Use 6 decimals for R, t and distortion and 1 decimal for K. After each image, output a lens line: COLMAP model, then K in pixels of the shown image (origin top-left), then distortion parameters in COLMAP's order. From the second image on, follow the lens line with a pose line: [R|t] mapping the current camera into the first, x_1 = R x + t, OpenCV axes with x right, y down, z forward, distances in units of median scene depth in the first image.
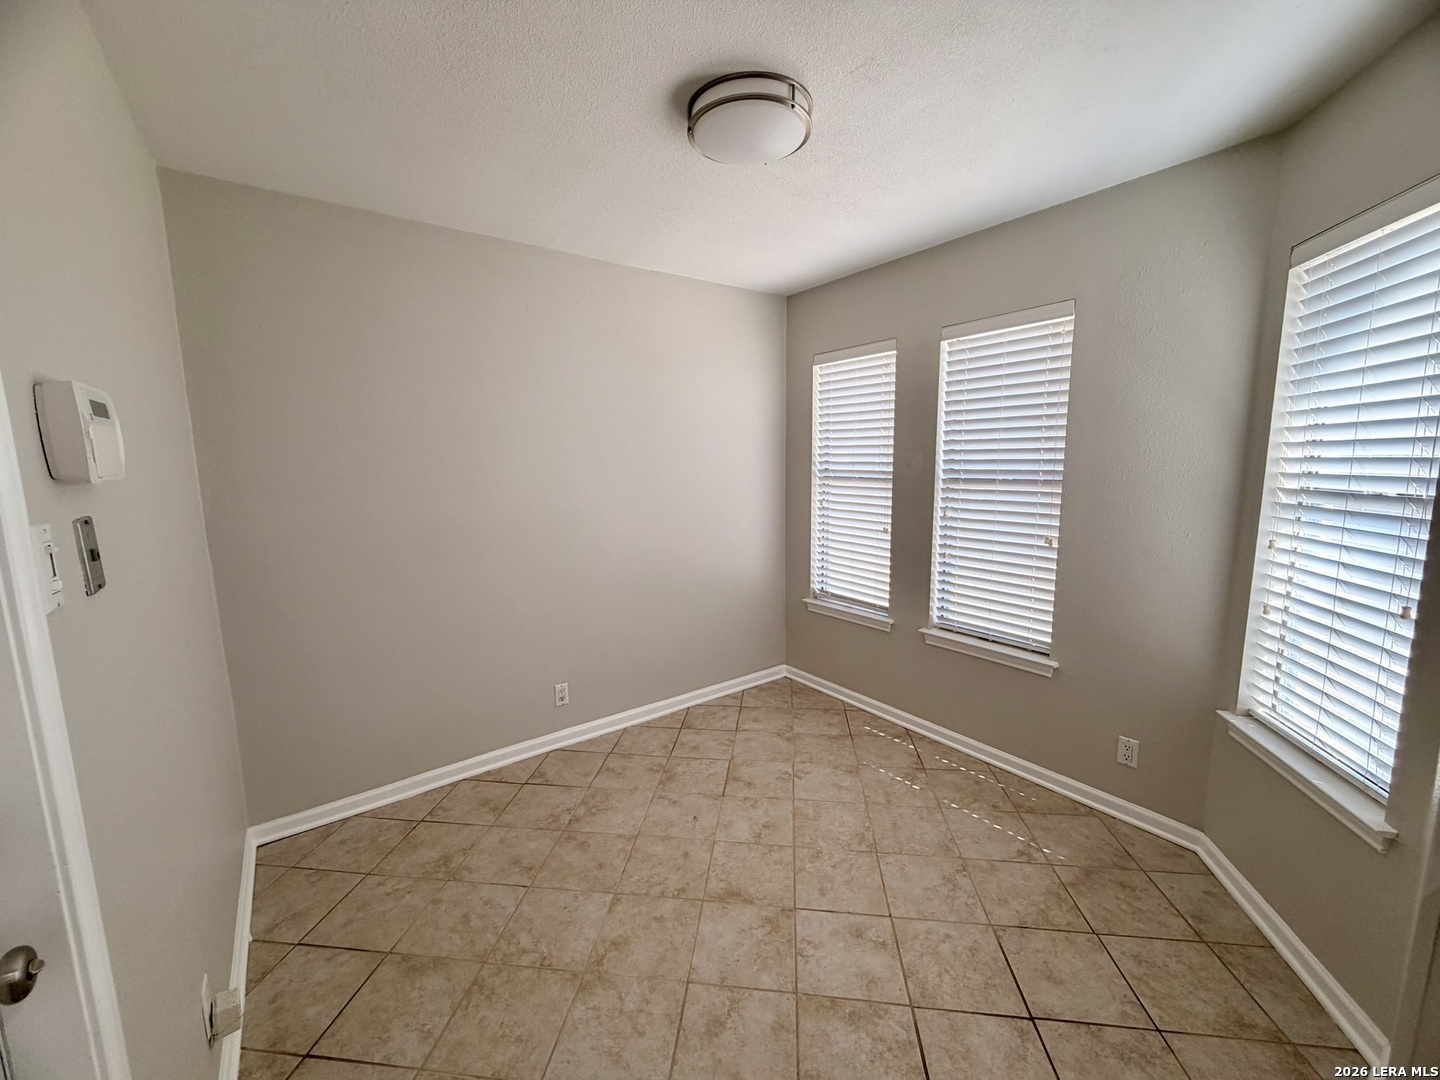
lens RADIAL K [[574.0, 0, 714.6], [0, 574.0, 540.8], [0, 0, 1]] dist [0.000270, -0.000026]
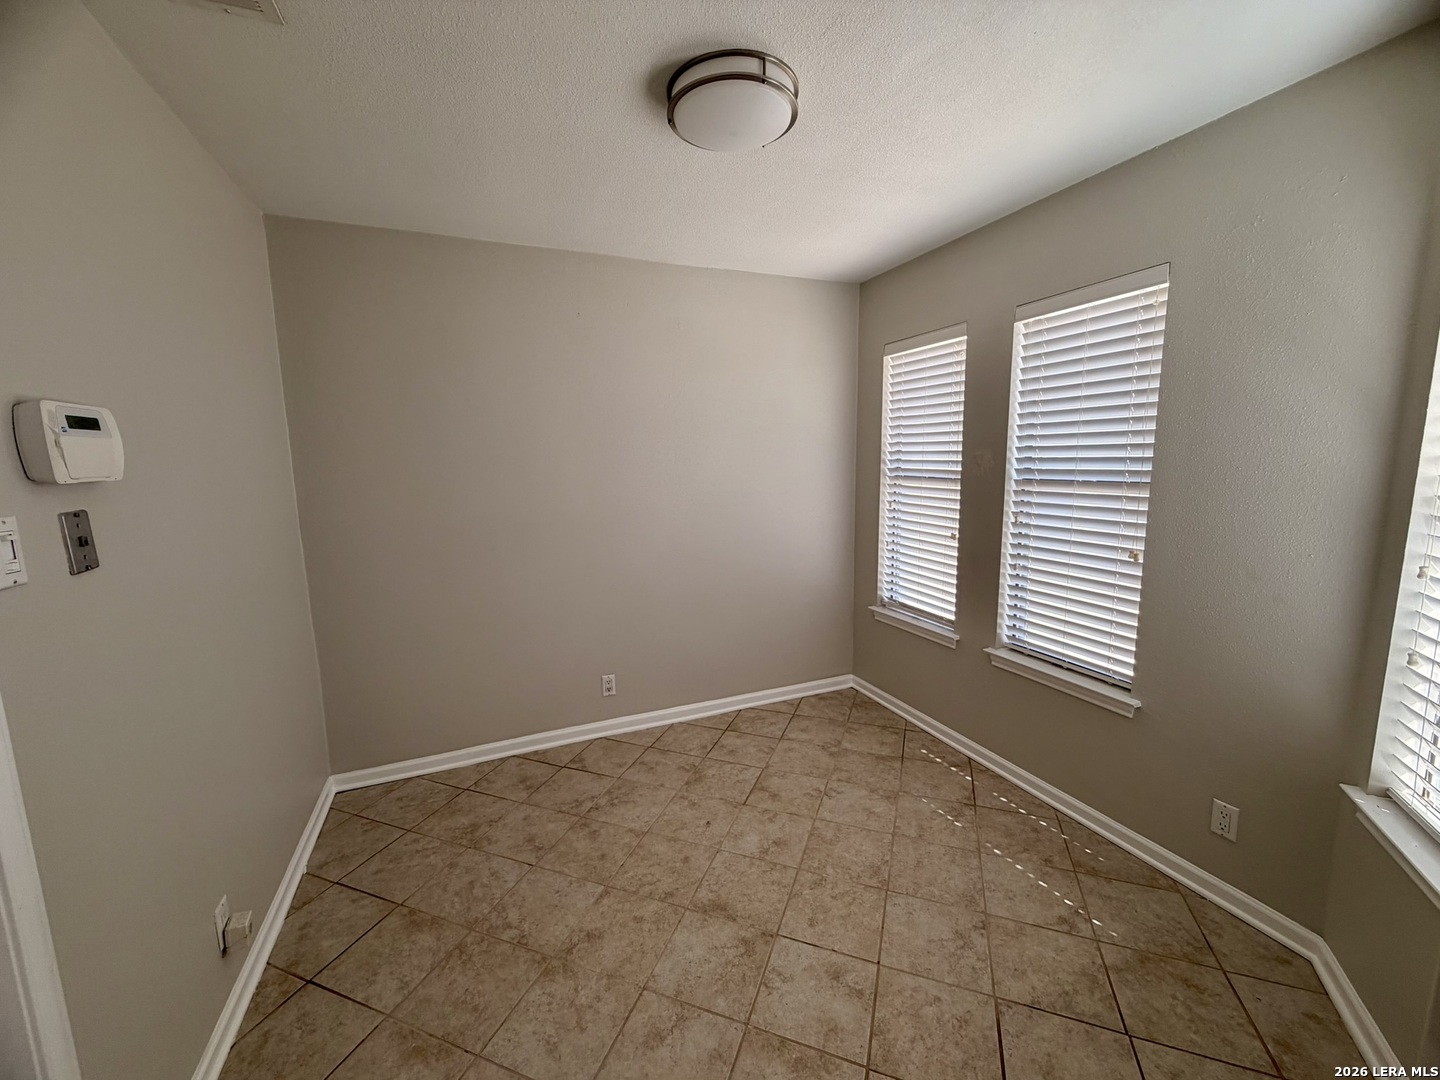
lens RADIAL K [[574.0, 0, 714.6], [0, 574.0, 540.8], [0, 0, 1]] dist [0.000270, -0.000026]
pose [[0.971844, 0.031066, -0.233567, 0.200397], [-0.029723, 0.999515, 0.009265, -0.011143], [0.233742, -0.002062, 0.972296, 0.048334]]
